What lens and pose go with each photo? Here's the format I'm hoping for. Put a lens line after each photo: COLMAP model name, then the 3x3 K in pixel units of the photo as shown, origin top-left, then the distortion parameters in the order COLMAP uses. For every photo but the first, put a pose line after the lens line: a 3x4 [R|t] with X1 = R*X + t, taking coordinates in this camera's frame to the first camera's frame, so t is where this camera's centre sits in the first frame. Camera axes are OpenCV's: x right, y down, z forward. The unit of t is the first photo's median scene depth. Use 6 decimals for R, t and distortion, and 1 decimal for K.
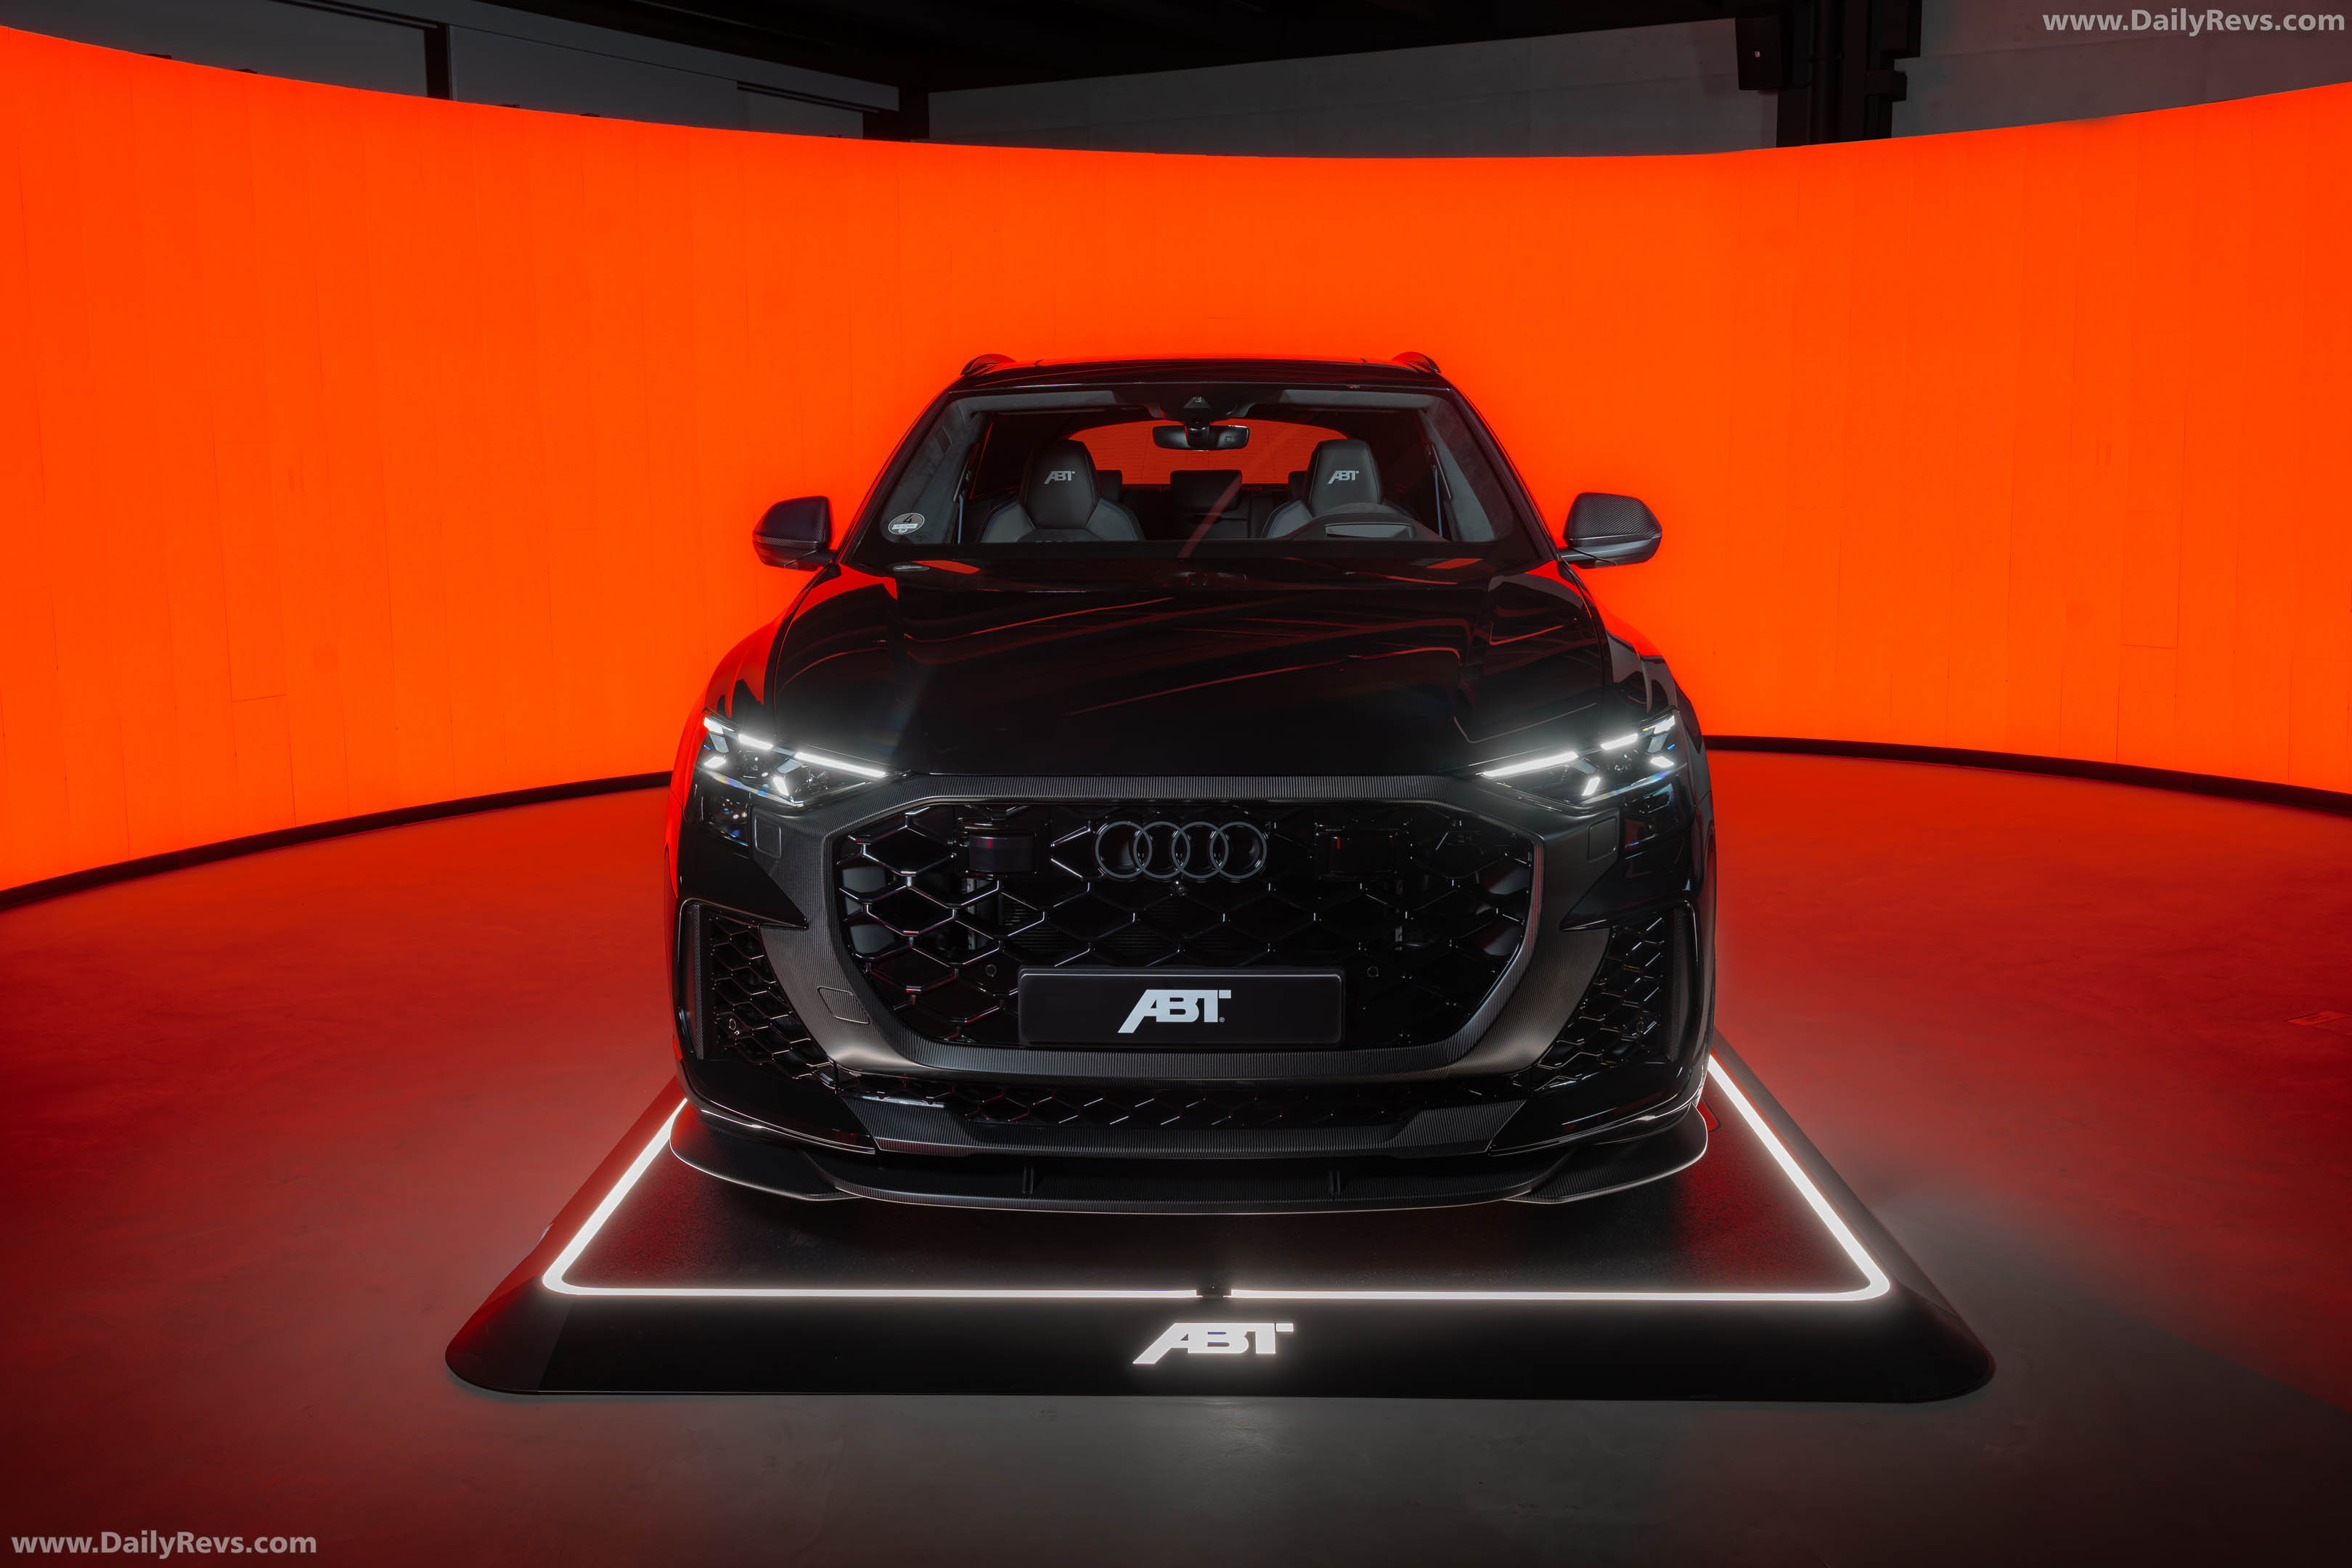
lens RADIAL K [[2300.8, 0, 1182.3], [0, 2300.8, 770.3], [0, 0, 1]] dist [0.001277, 0.000000]
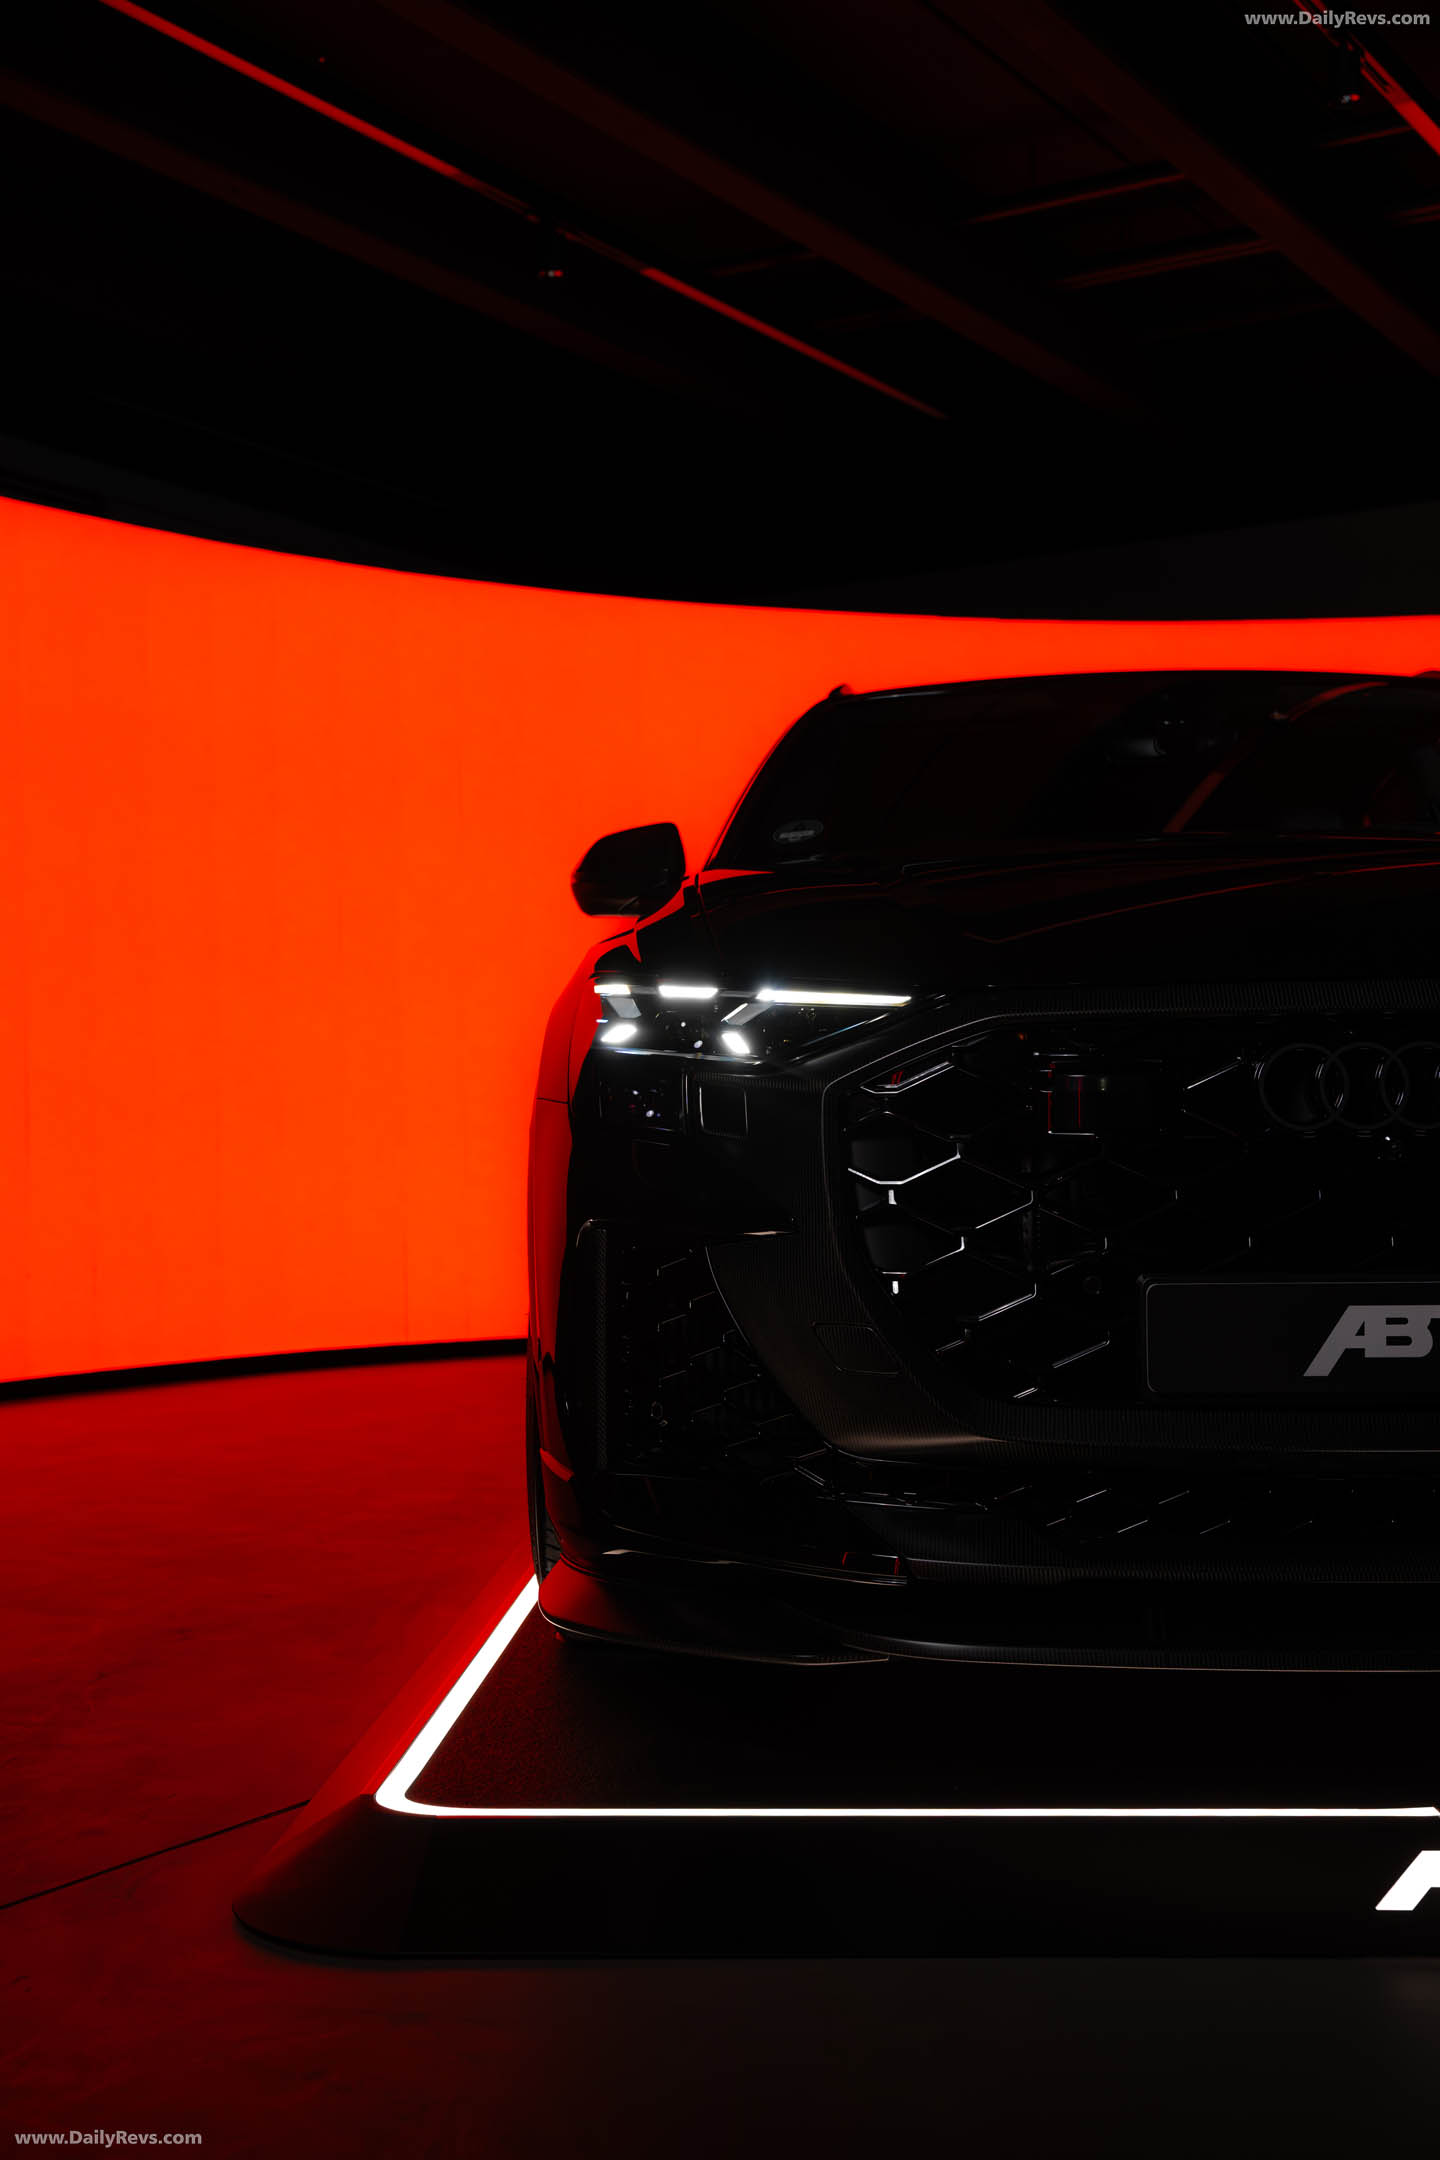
lens RADIAL K [[2549.9, 0, 716.4], [0, 2549.9, 1092.9], [0, 0, 1]] dist [0.006797, 0.000000]
pose [[0.999262, -0.011358, -0.036697, -0.156715], [0.005126, 0.986173, -0.165637, 0.147297], [0.038071, 0.165327, 0.985504, 0.281124]]
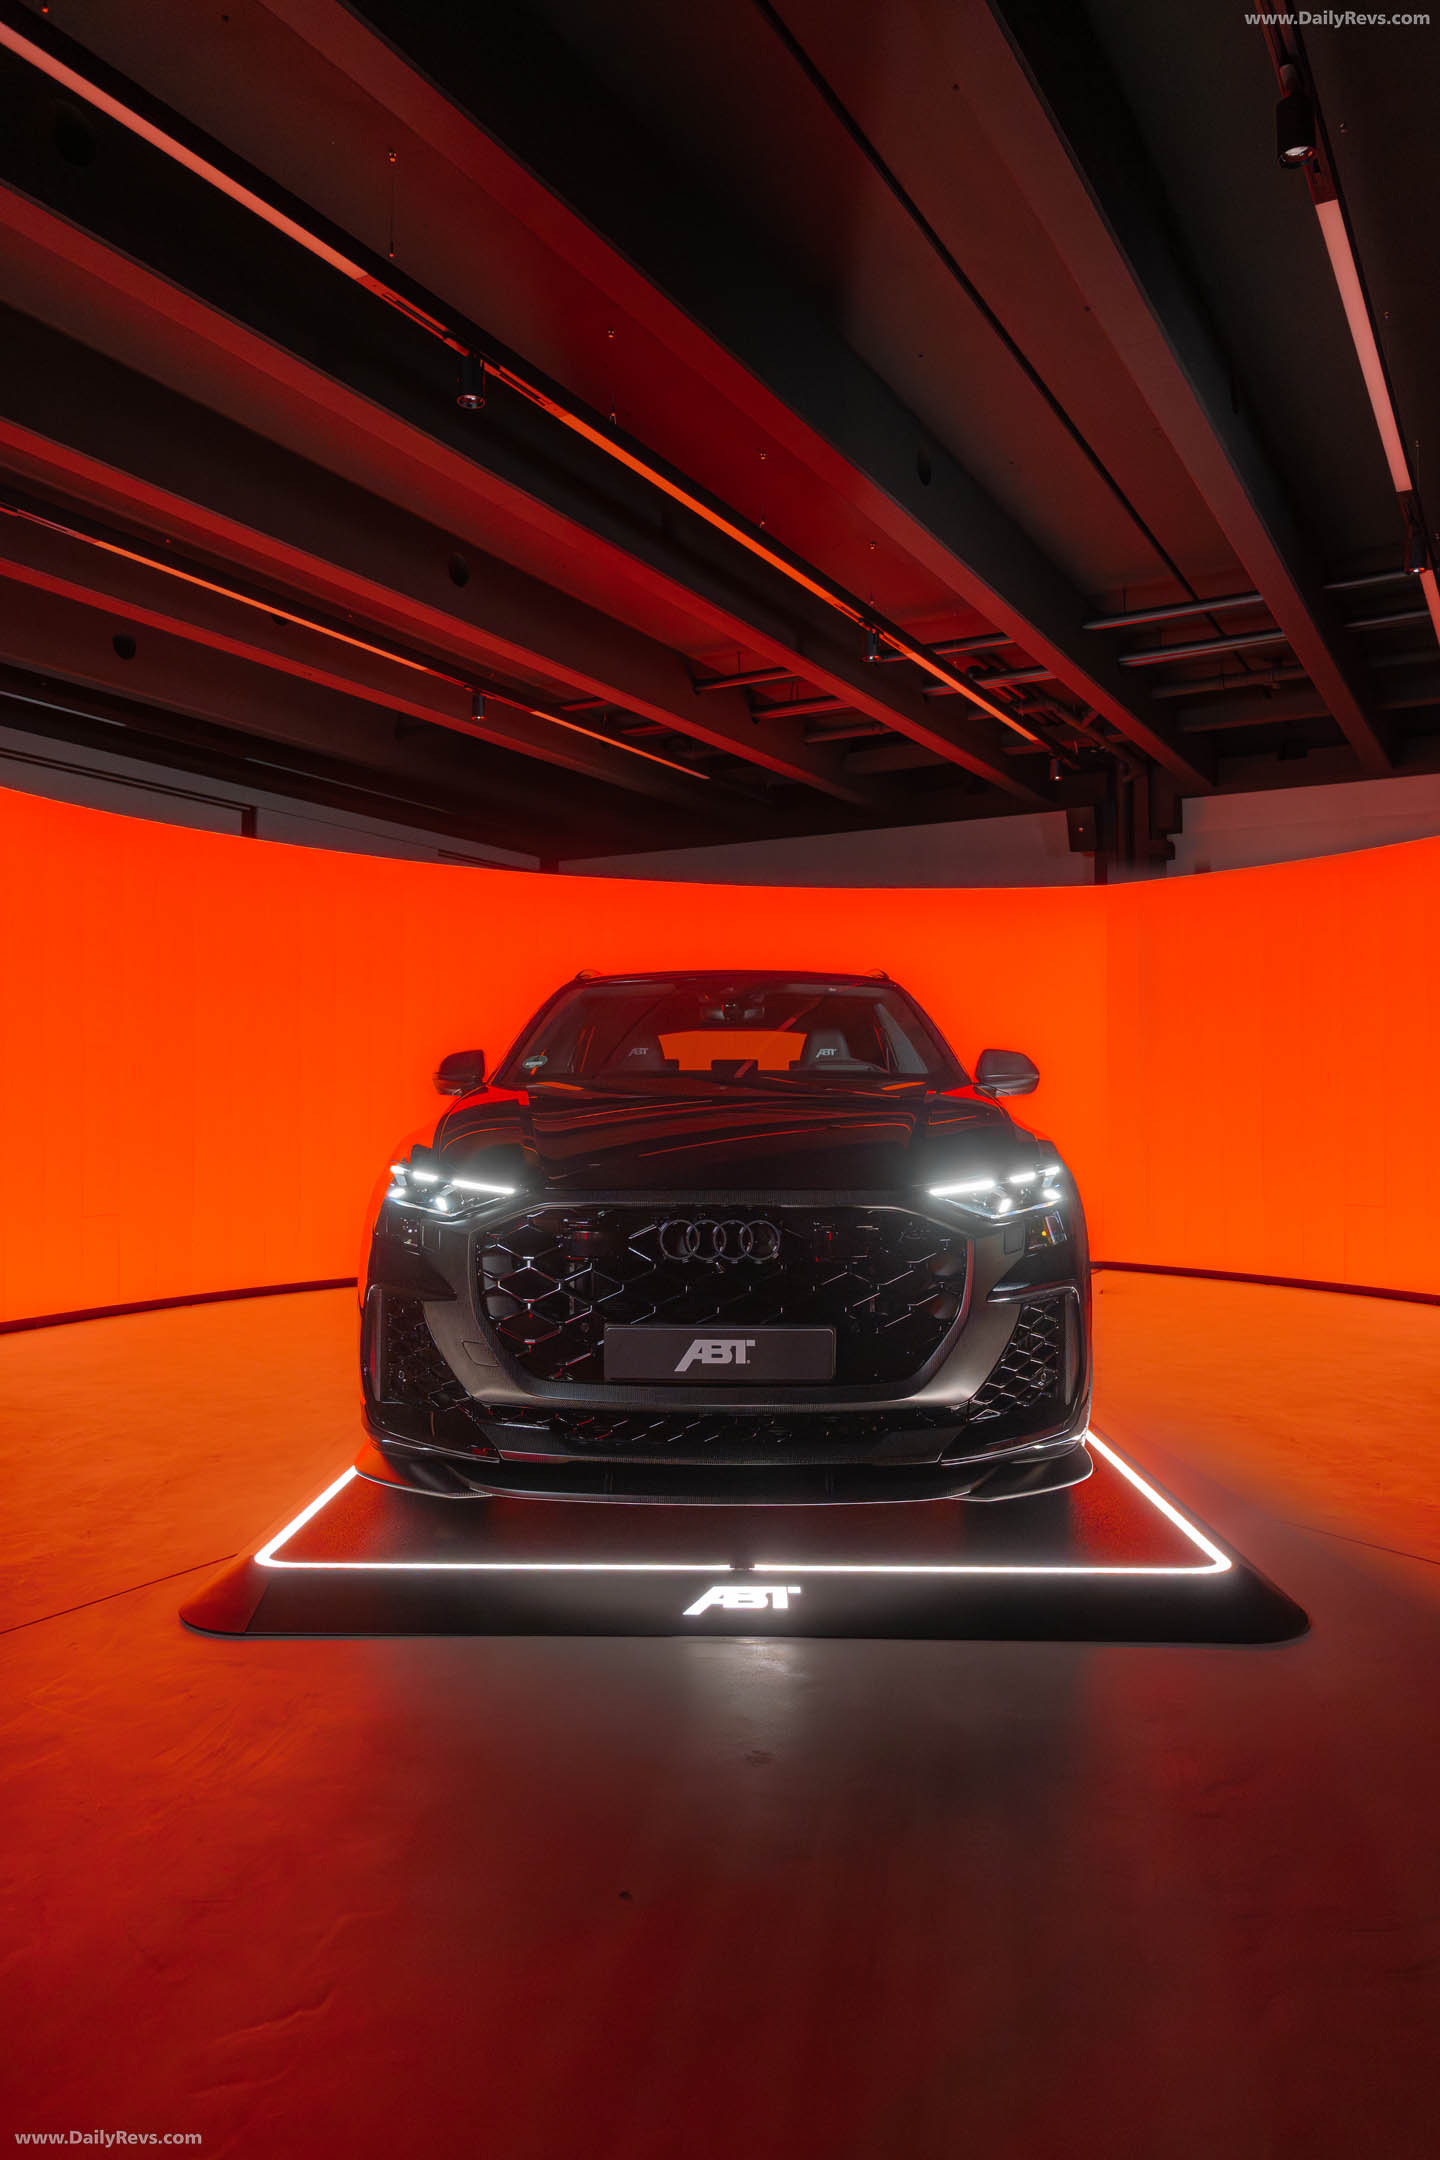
lens RADIAL K [[1471.6, 0, 726.4], [0, 1471.6, 1075.2], [0, 0, 1]] dist [-0.006357, 0.001154]
pose [[0.999965, 0.004825, 0.006828, -0.003155], [-0.003572, 0.984954, -0.172777, 0.087898], [-0.007559, 0.172747, 0.984937, 0.080672]]
